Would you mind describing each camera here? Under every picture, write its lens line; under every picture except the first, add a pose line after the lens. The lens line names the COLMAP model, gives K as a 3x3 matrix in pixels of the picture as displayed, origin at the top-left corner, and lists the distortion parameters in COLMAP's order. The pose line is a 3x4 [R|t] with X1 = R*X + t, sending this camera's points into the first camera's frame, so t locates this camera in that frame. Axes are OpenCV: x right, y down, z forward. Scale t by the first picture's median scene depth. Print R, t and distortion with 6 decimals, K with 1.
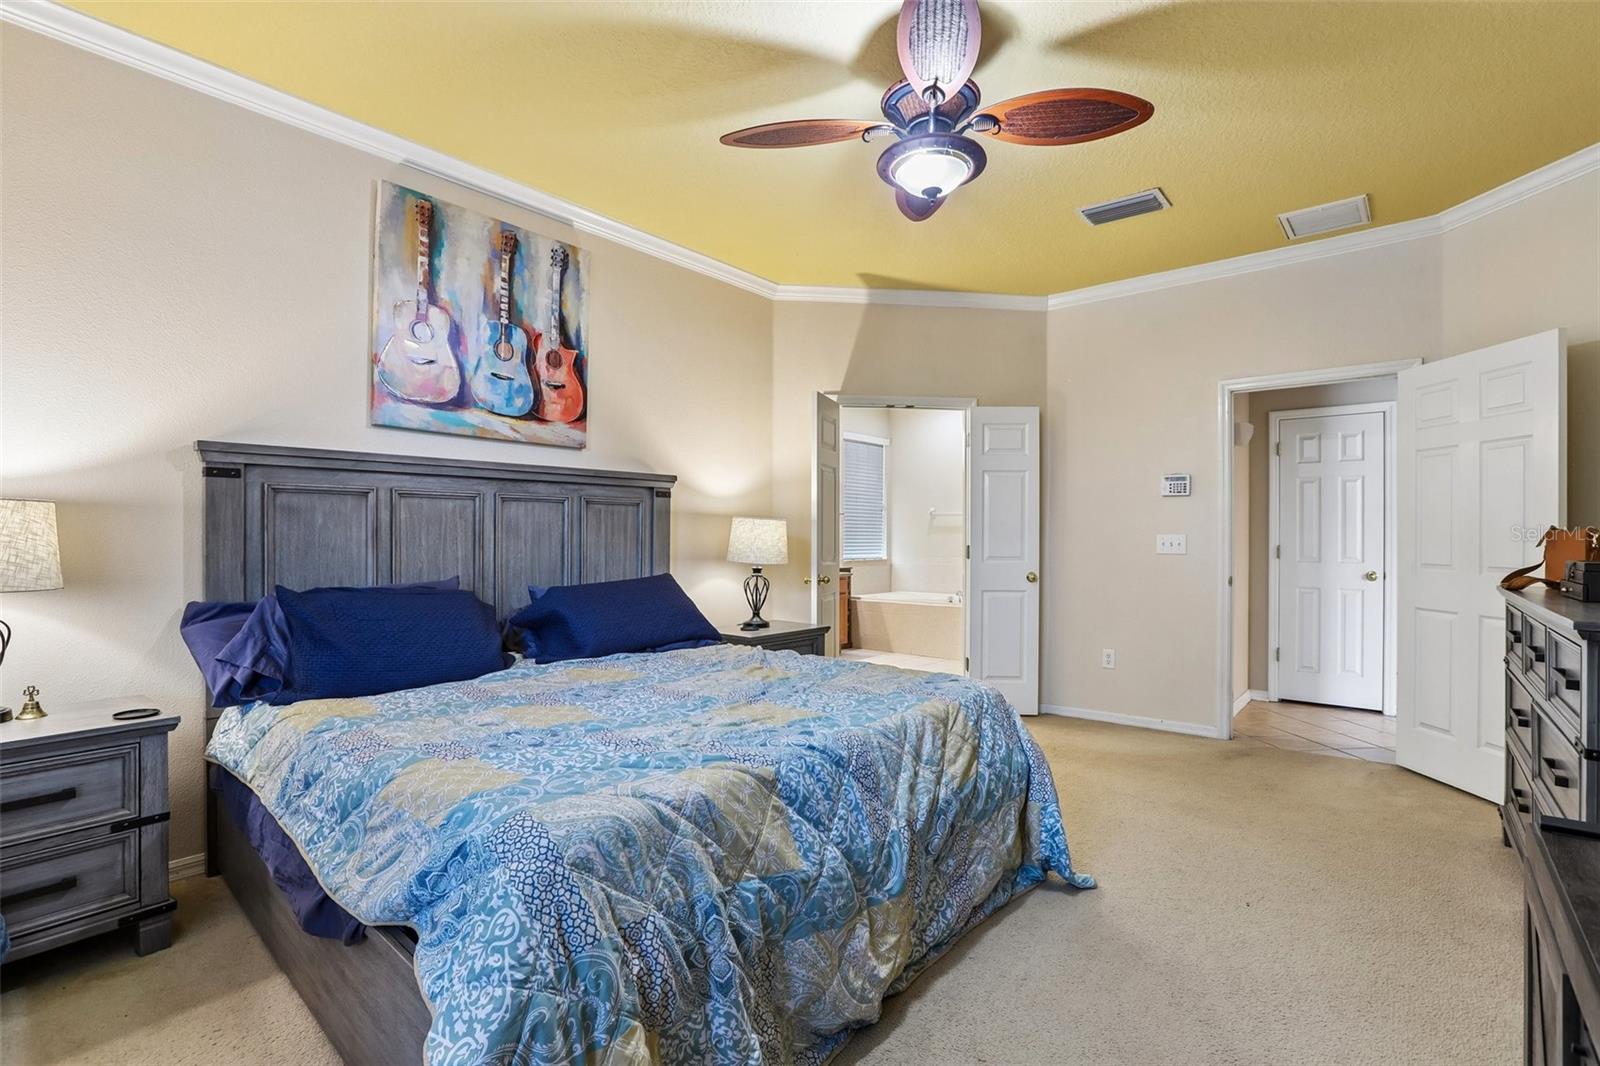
lens RADIAL K [[741.1, 0, 795.7], [0, 741.1, 533.4], [0, 0, 1]] dist [-0.048790, 0.024970]
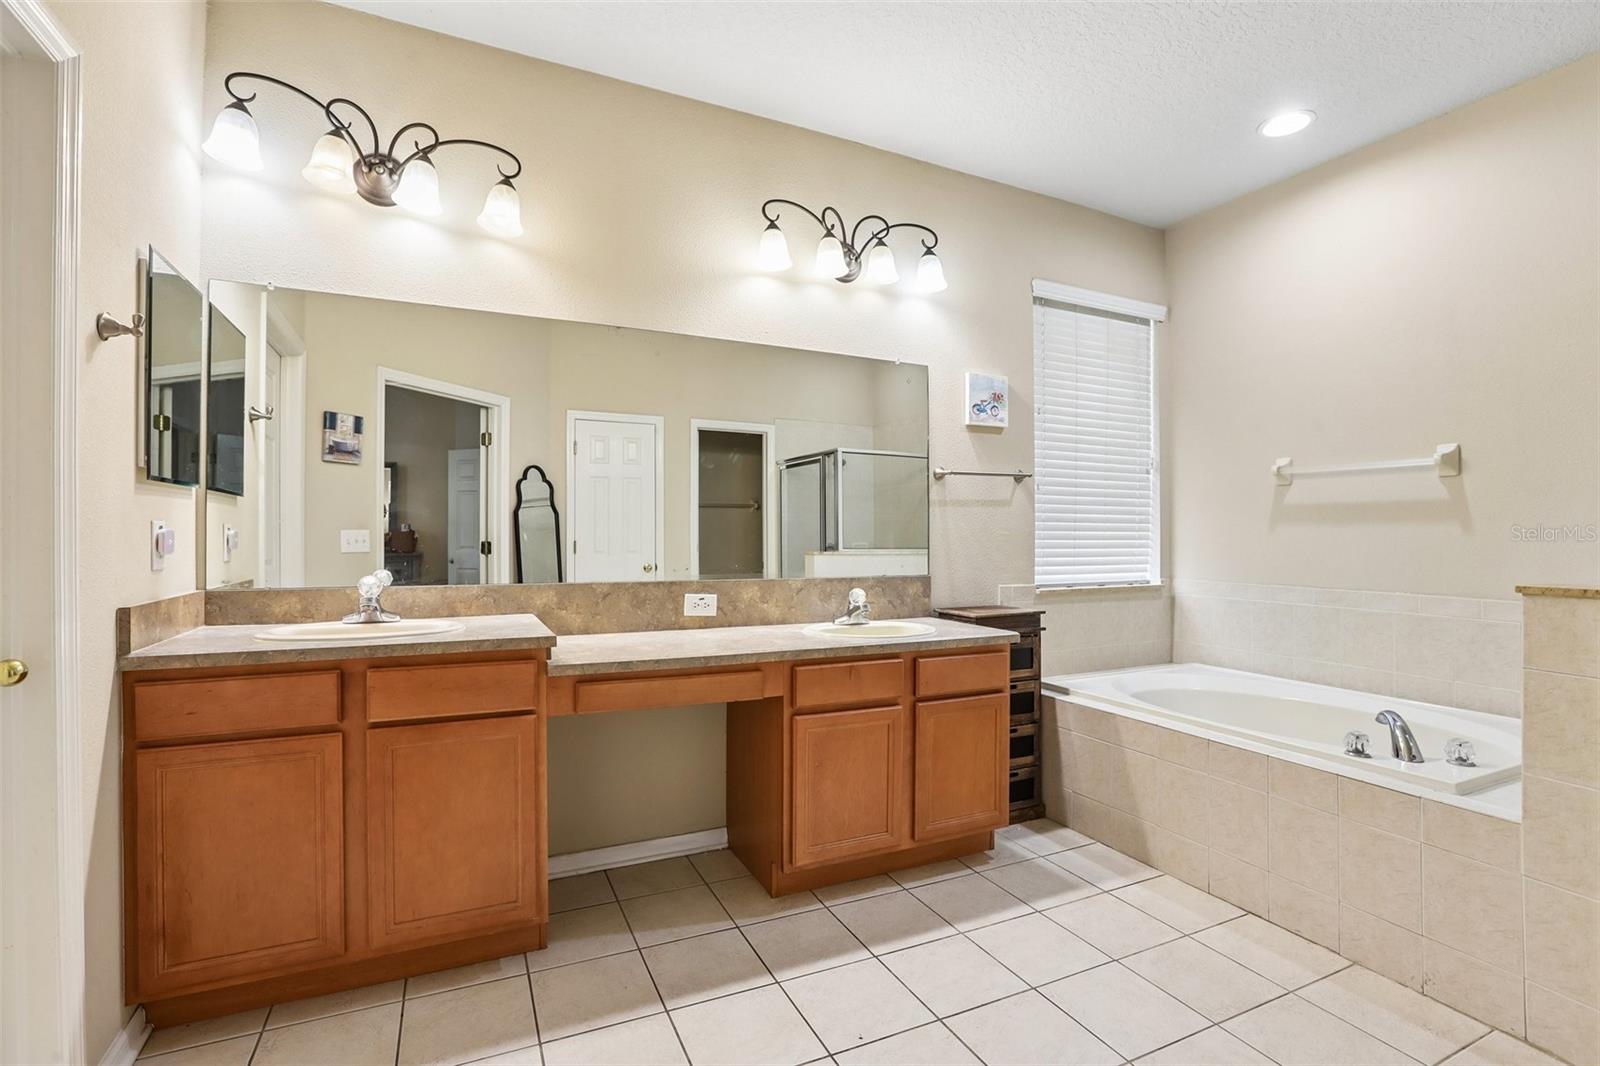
lens RADIAL K [[719.5, 0, 794.2], [0, 719.5, 536.3], [0, 0, 1]] dist [-0.064739, 0.031749]
pose [[0.915841, -0.000915, -0.401539, 0.246345], [0.003768, 0.999973, 0.006315, 0.008907], [0.401523, -0.007296, 0.915820, 1.416832]]
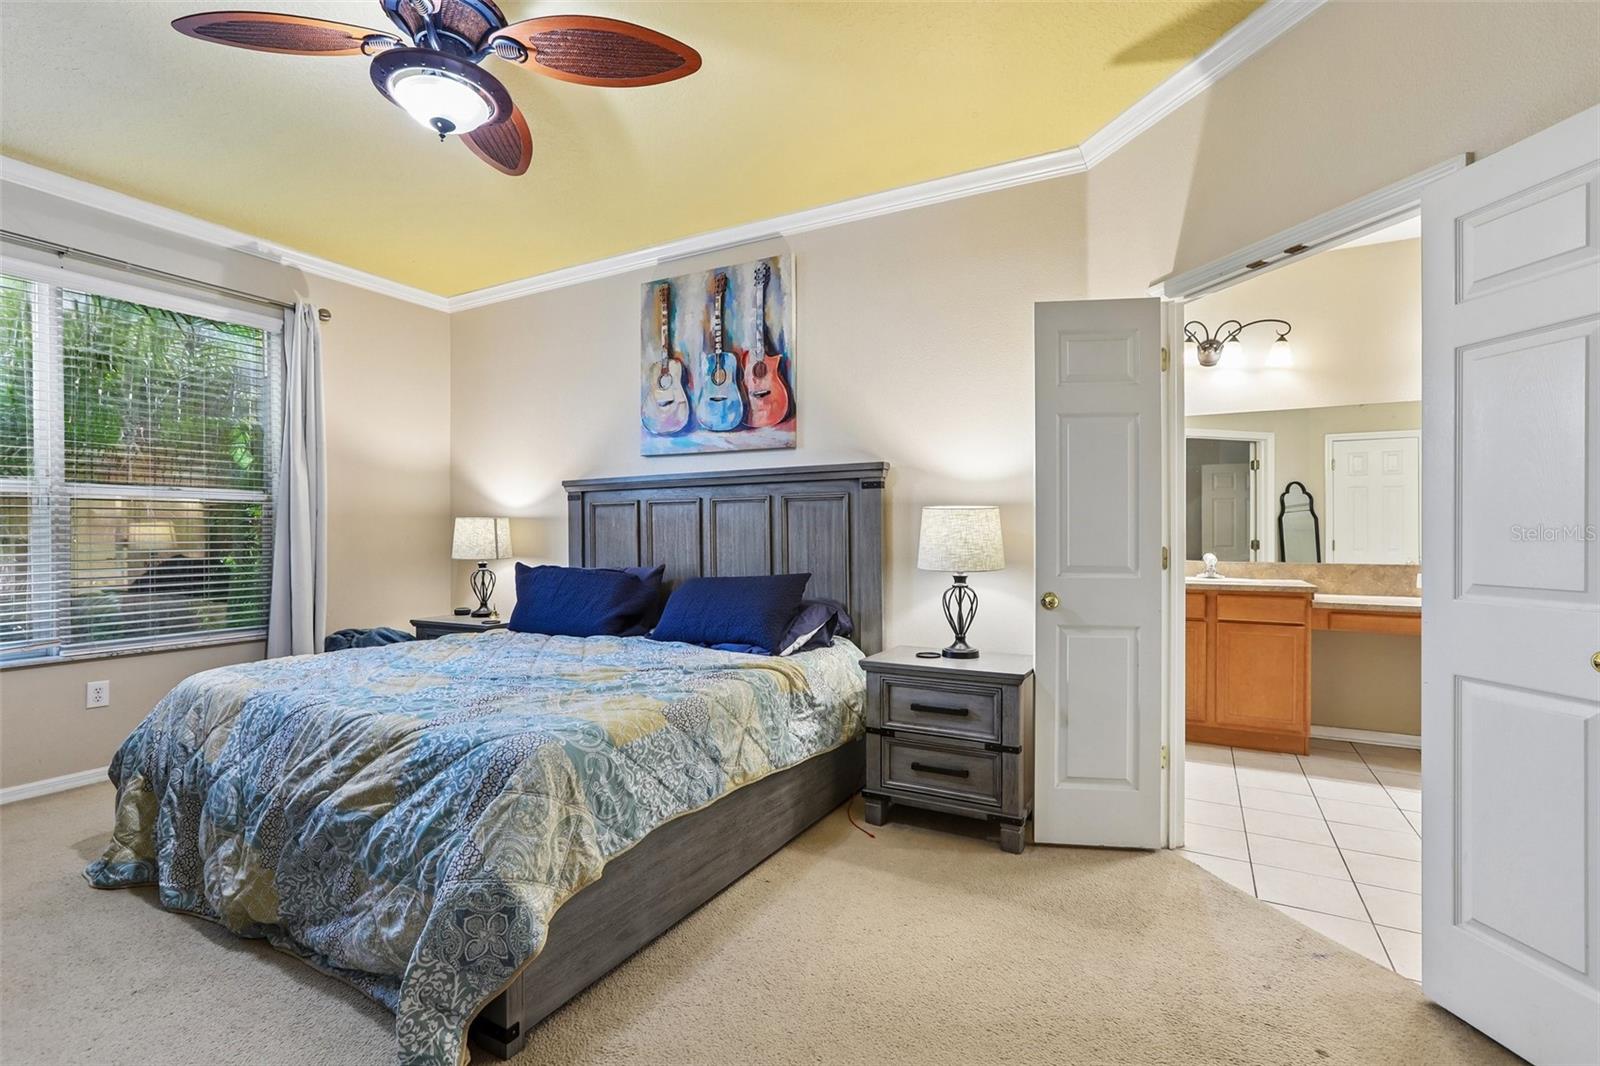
lens RADIAL K [[726.0, 0, 800.0], [0, 726.0, 533.0], [0, 0, 1]] dist [-0.058038, 0.041654]
pose [[0.210479, -0.006736, -0.977575, 0.745114], [0.006541, 0.999964, -0.005482, 0.009753], [0.977577, -0.005240, 0.210515, 0.855923]]
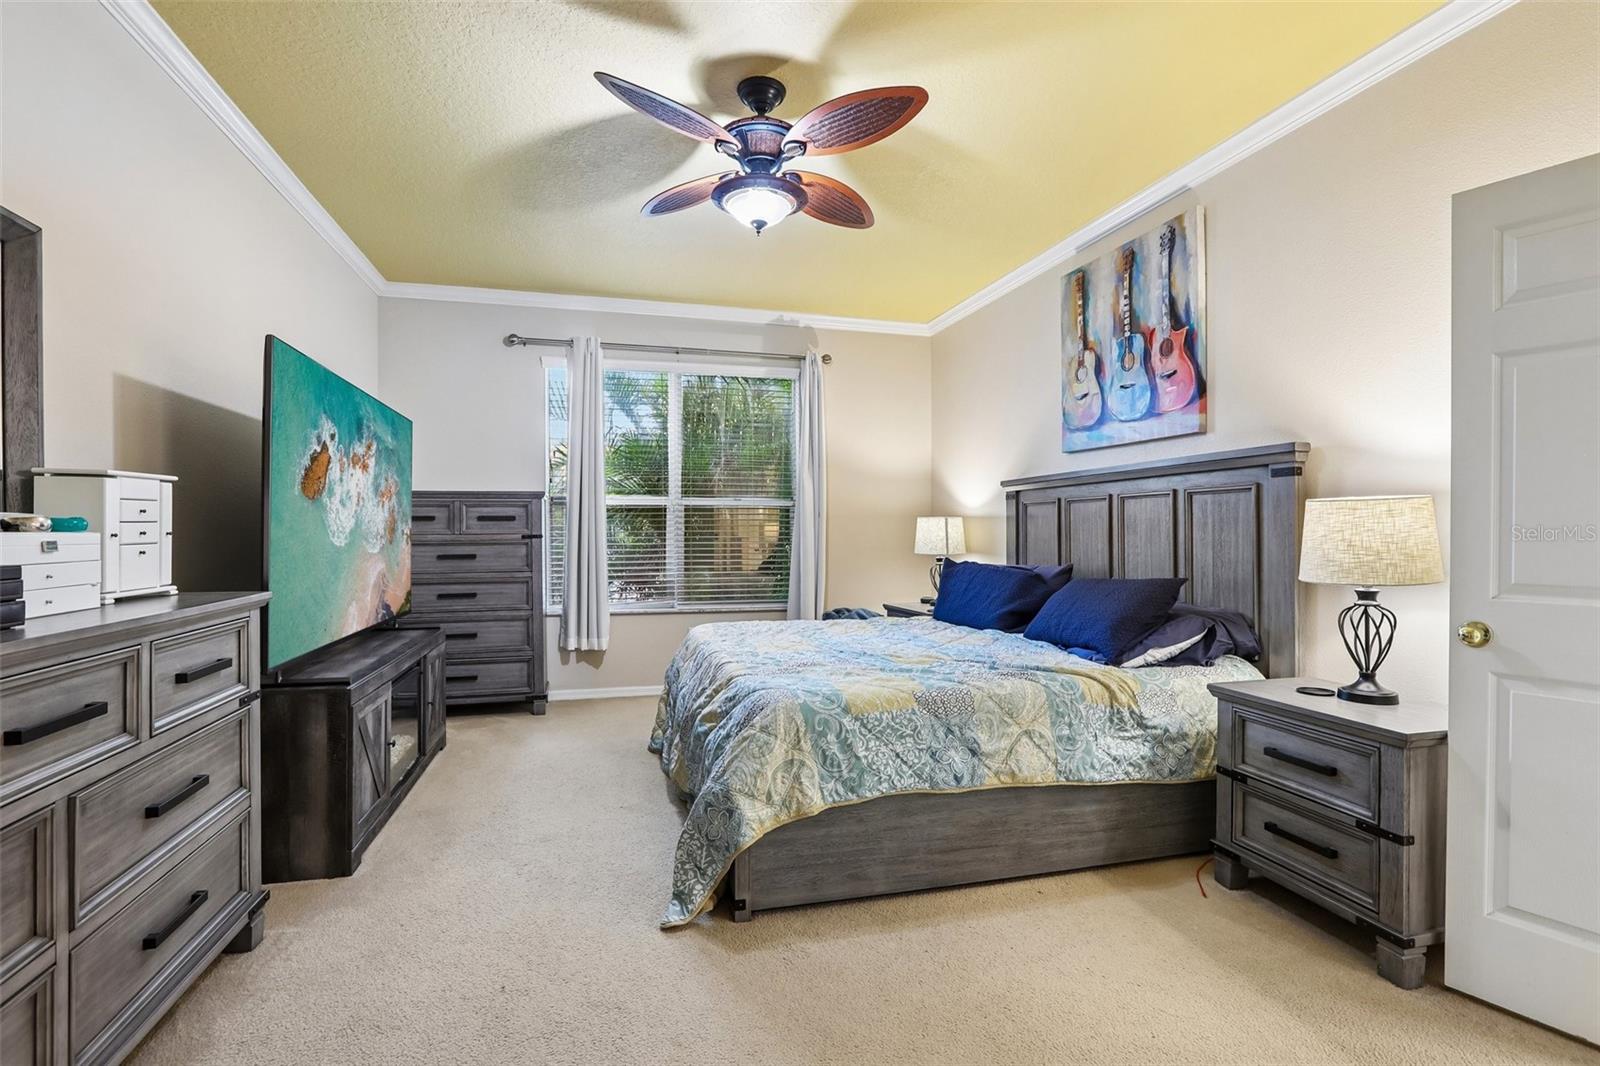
lens RADIAL K [[741.1, 0, 795.7], [0, 741.1, 533.4], [0, 0, 1]] dist [-0.048790, 0.024970]
pose [[-0.561836, -0.003358, -0.827242, 0.753094], [-0.001061, 0.999994, -0.003339, 0.009330], [0.827248, -0.000998, -0.561836, 1.168200]]
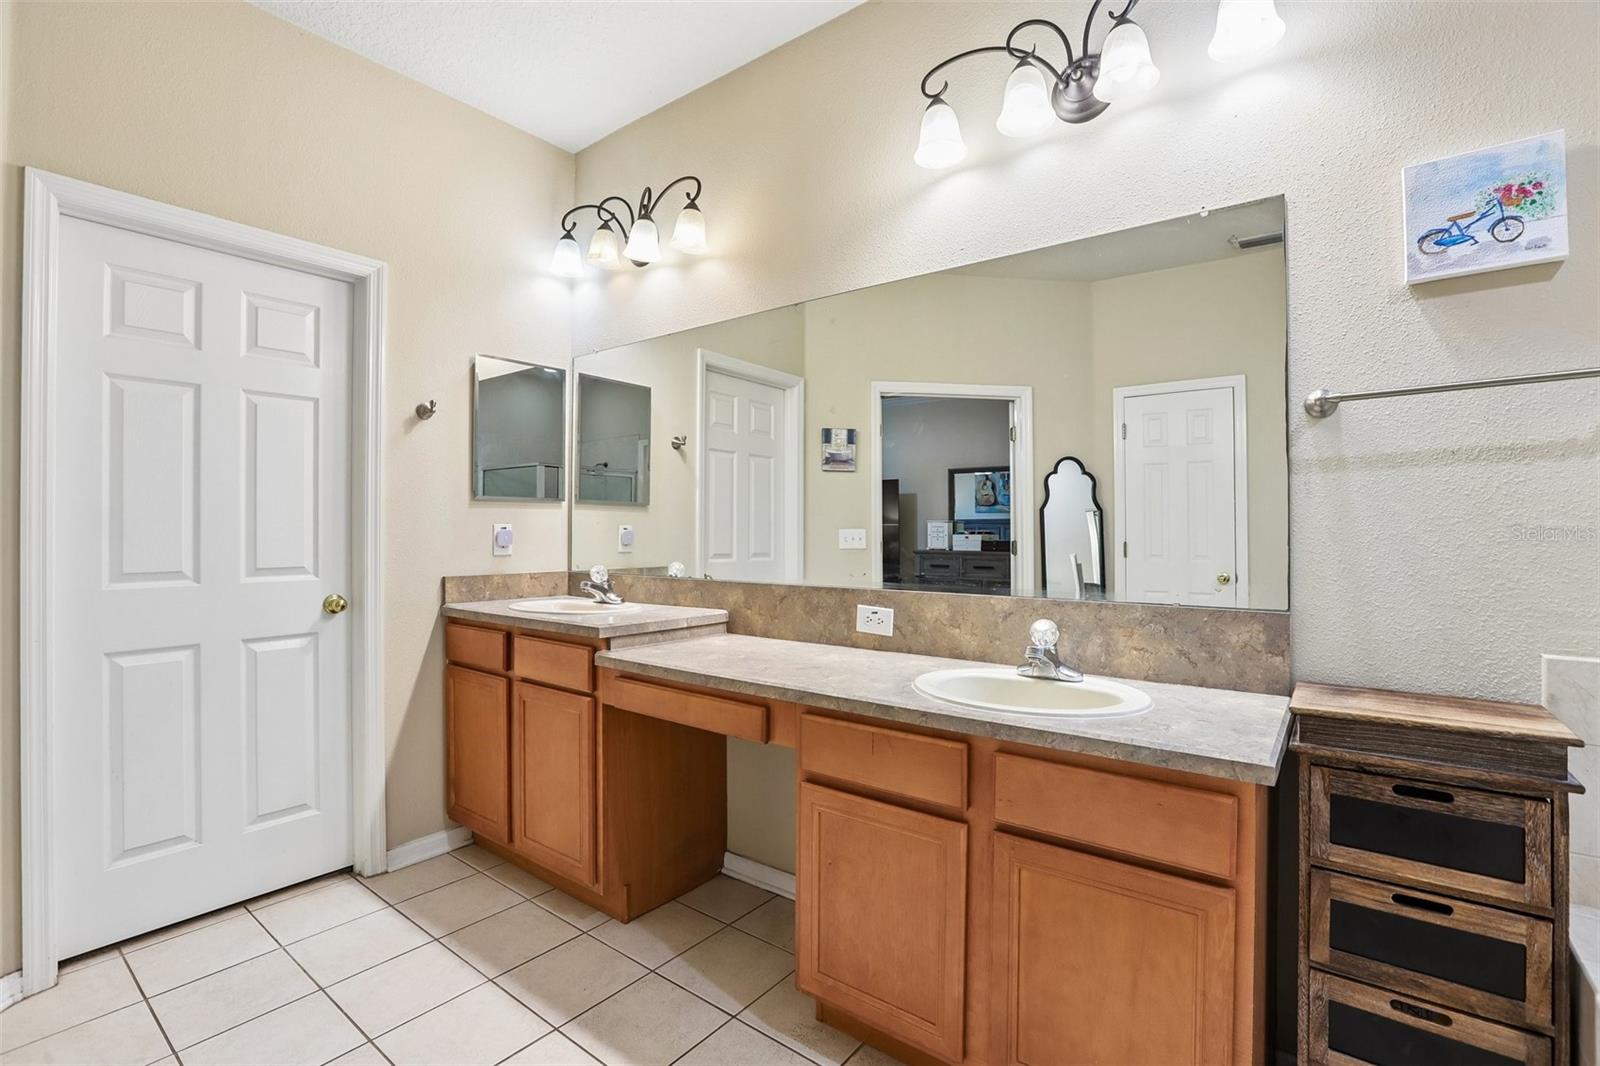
lens RADIAL K [[727.0, 0, 800.0], [0, 727.0, 533.0], [0, 0, 1]] dist [-0.052264, 0.020147]
pose [[0.075061, -0.003911, -0.997171, 0.466156], [0.007121, 0.999969, -0.003386, 0.014370], [0.997154, -0.006847, 0.075086, 1.988234]]
